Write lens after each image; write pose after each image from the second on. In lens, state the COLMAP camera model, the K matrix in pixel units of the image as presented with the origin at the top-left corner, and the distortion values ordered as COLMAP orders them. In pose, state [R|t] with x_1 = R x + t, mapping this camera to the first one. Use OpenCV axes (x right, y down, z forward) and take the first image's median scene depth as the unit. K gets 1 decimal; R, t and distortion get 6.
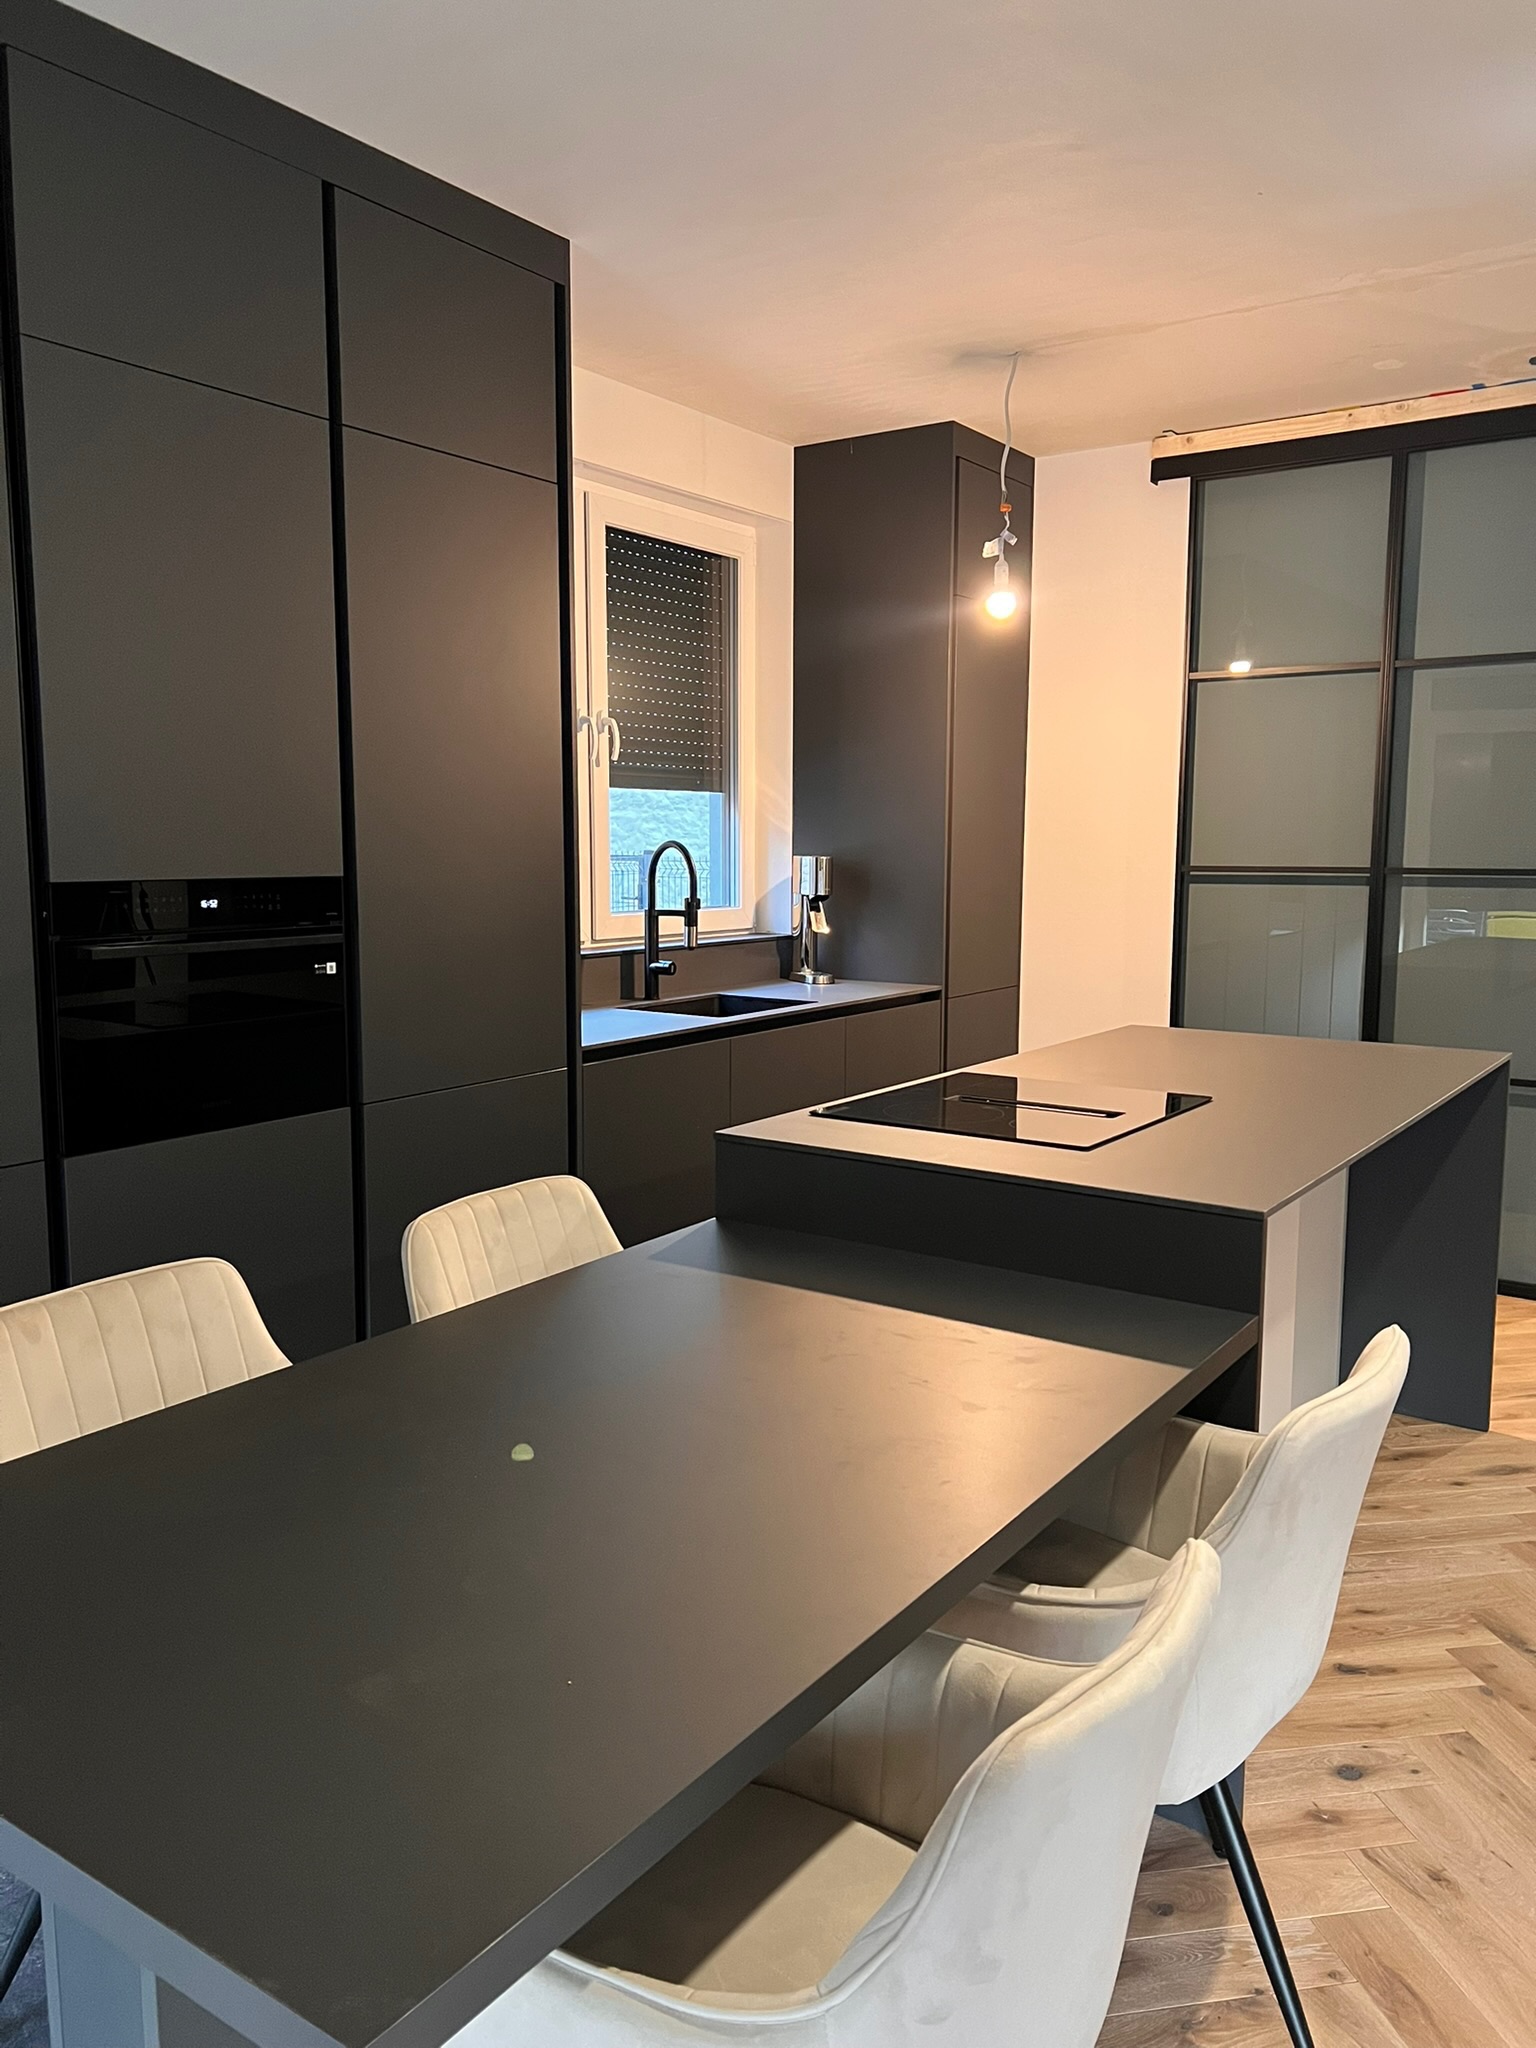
lens RADIAL K [[1554.3, 0, 768.2], [0, 1554.3, 1038.7], [0, 0, 1]] dist [0.037788, -0.007417]
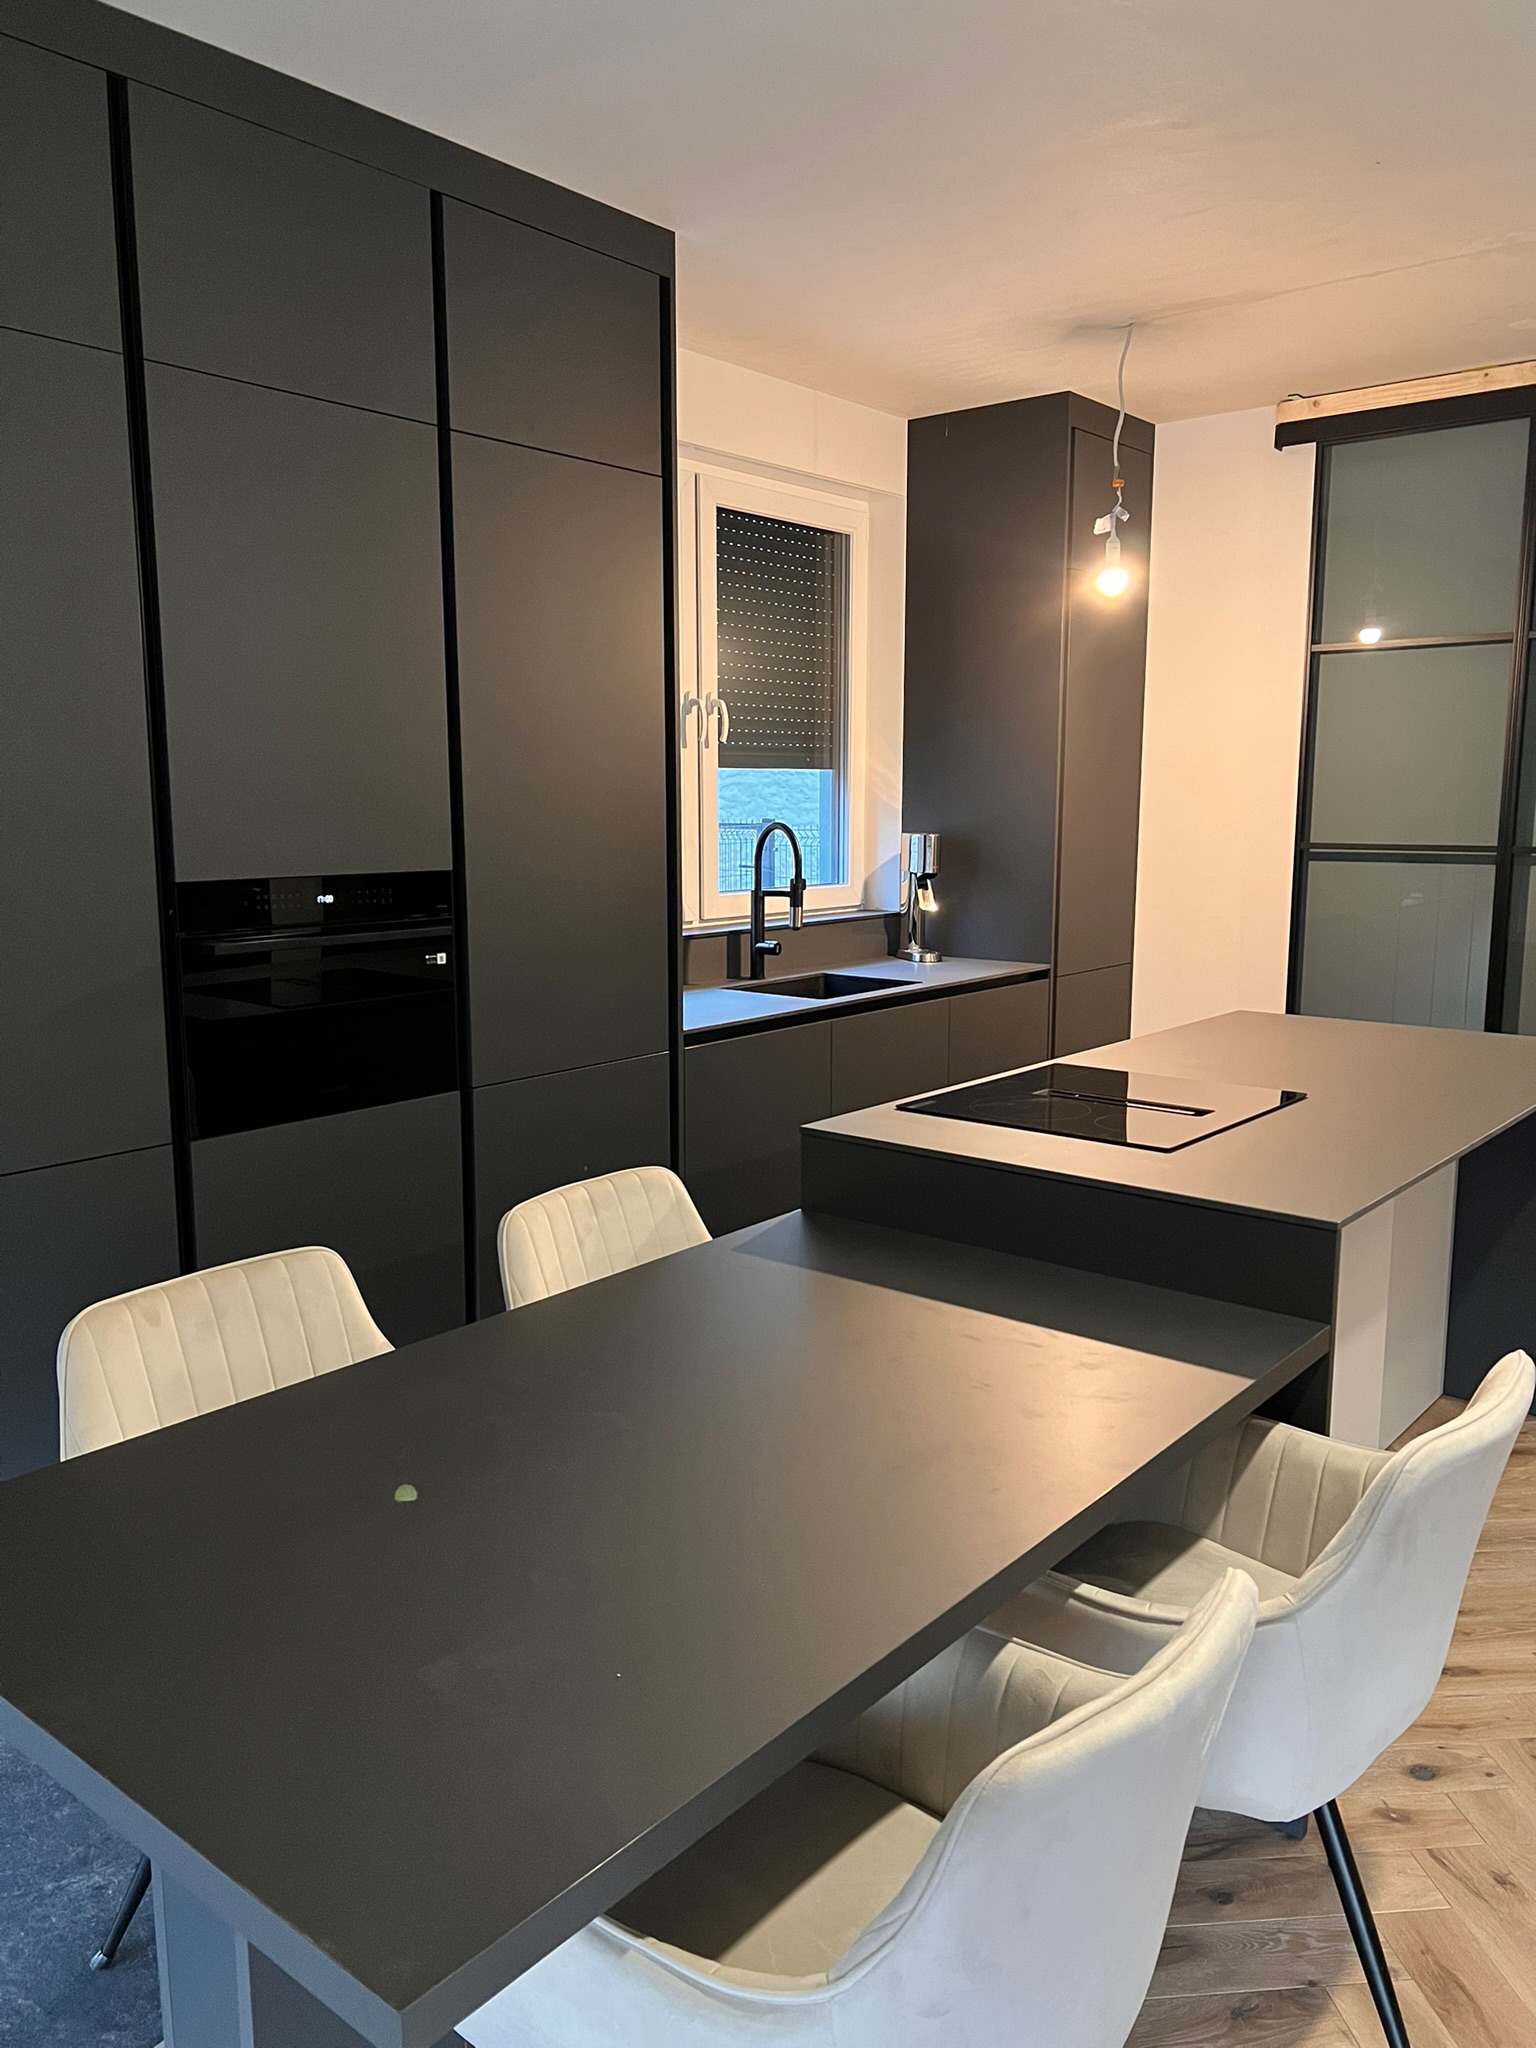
lens RADIAL K [[1555.4, 0, 765.4], [0, 1555.4, 1050.4], [0, 0, 1]] dist [0.037425, -0.007653]
pose [[0.996470, 0.010374, -0.083308, 0.018333], [-0.007431, 0.999340, 0.035559, -0.017812], [0.083622, -0.034814, 0.995889, -0.015184]]
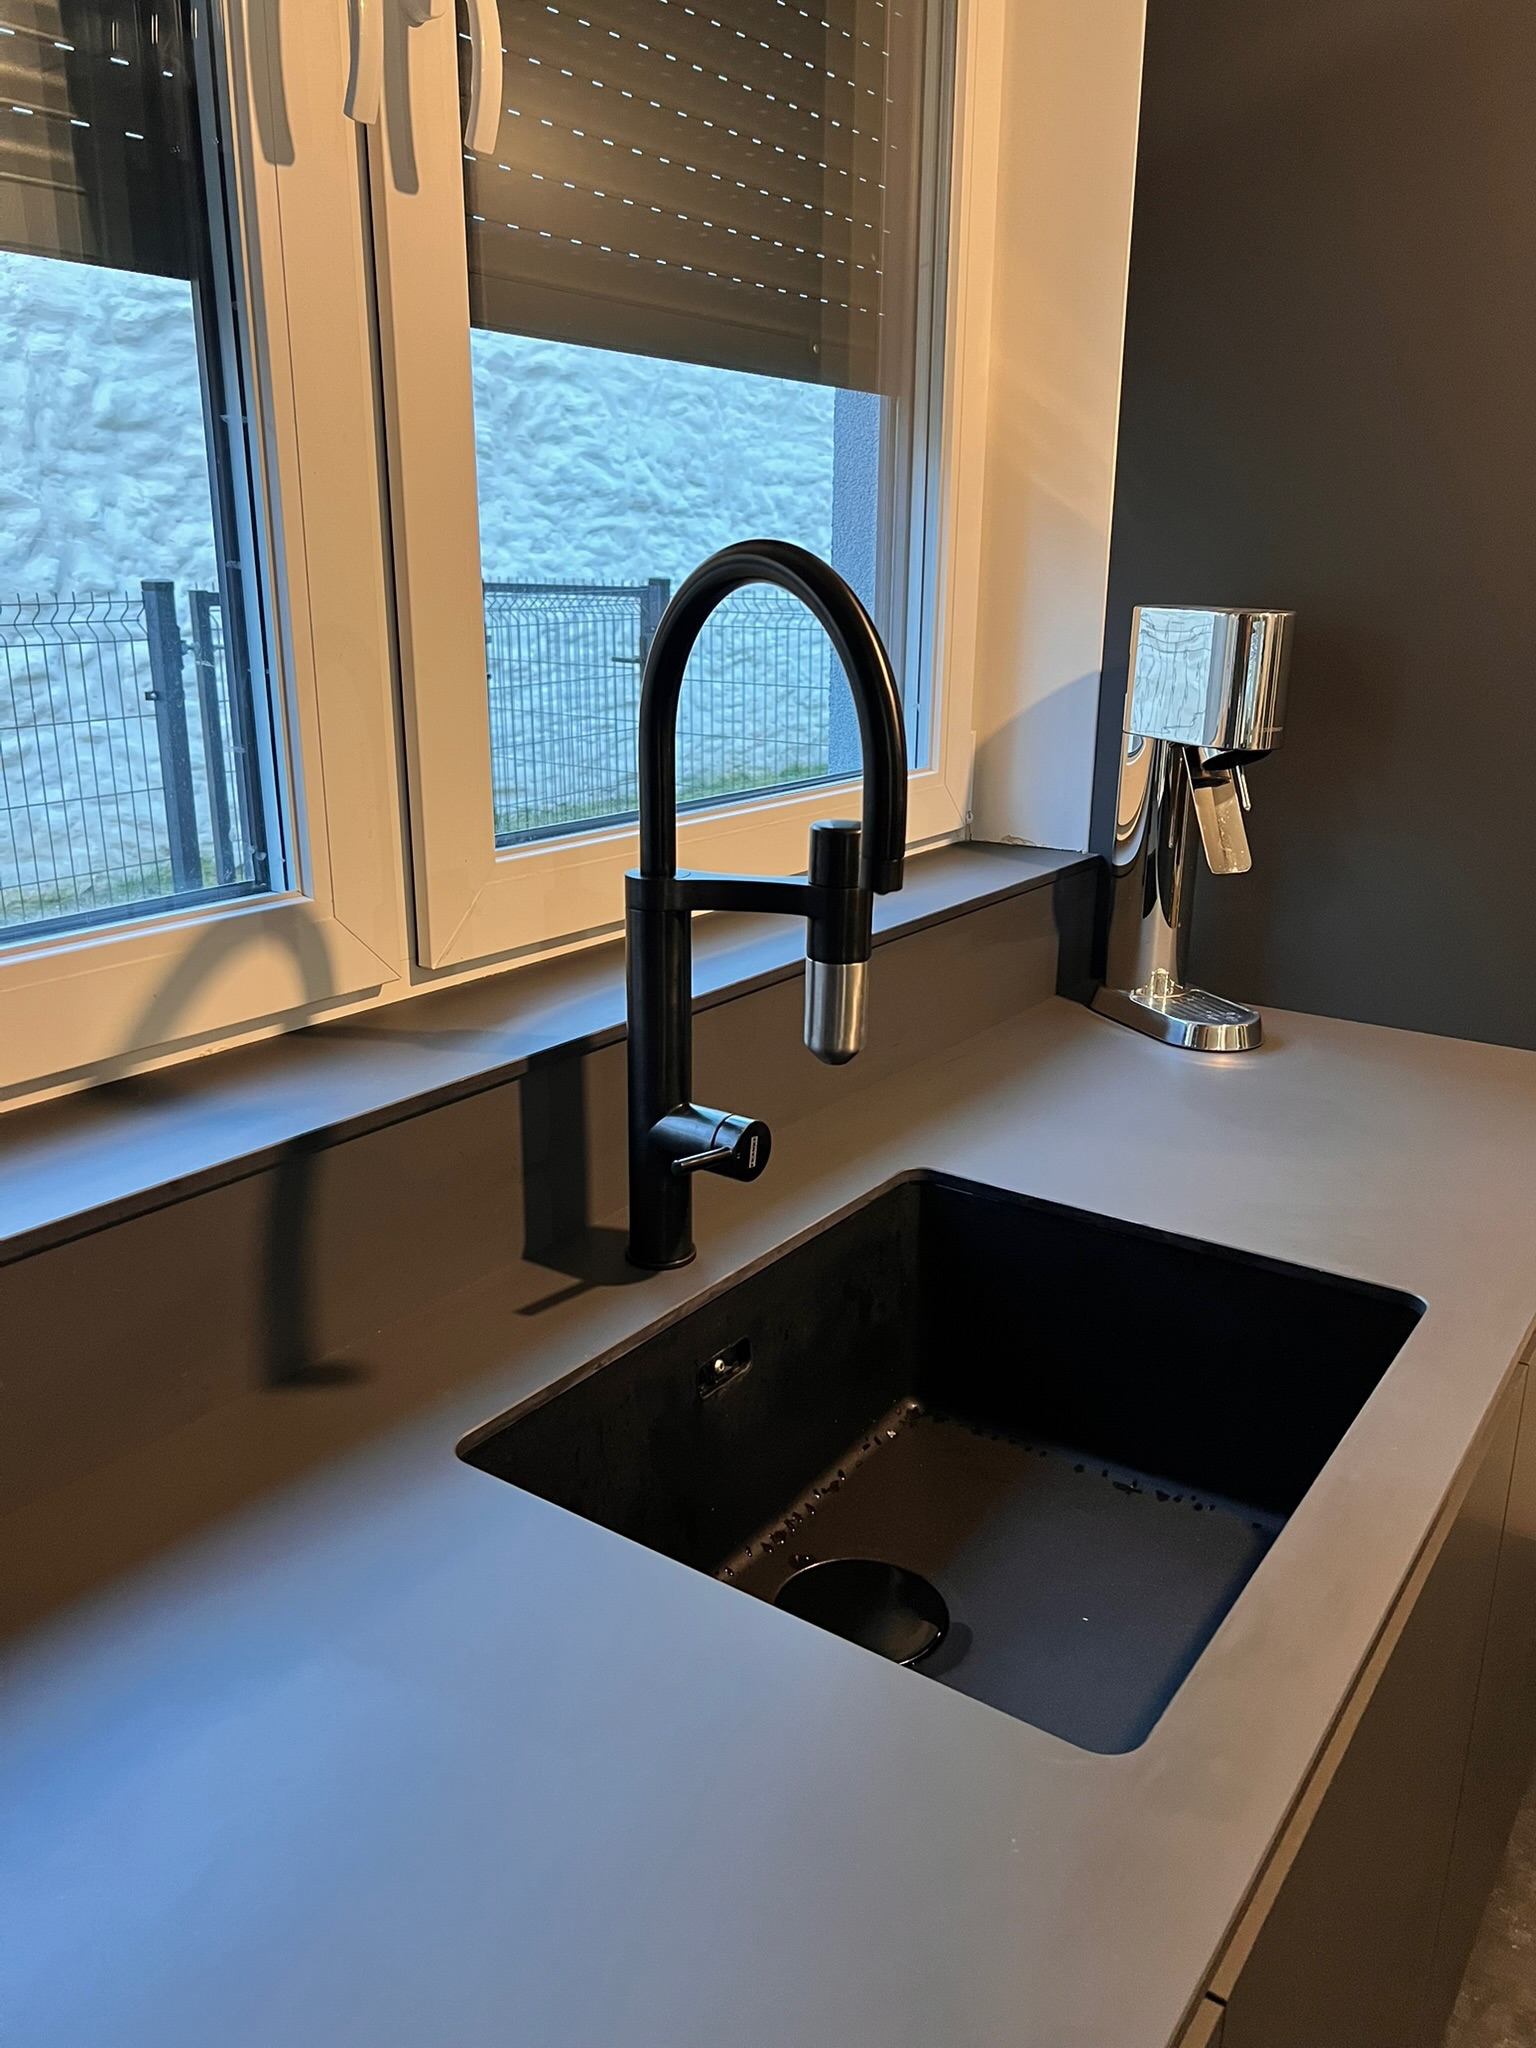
lens RADIAL K [[1554.3, 0, 768.2], [0, 1554.3, 1038.7], [0, 0, 1]] dist [0.037788, -0.007417]
pose [[0.999933, 0.009264, -0.006915, -0.069928], [-0.007981, 0.985966, 0.166754, -0.116297], [0.008363, -0.166688, 0.985974, 0.940810]]
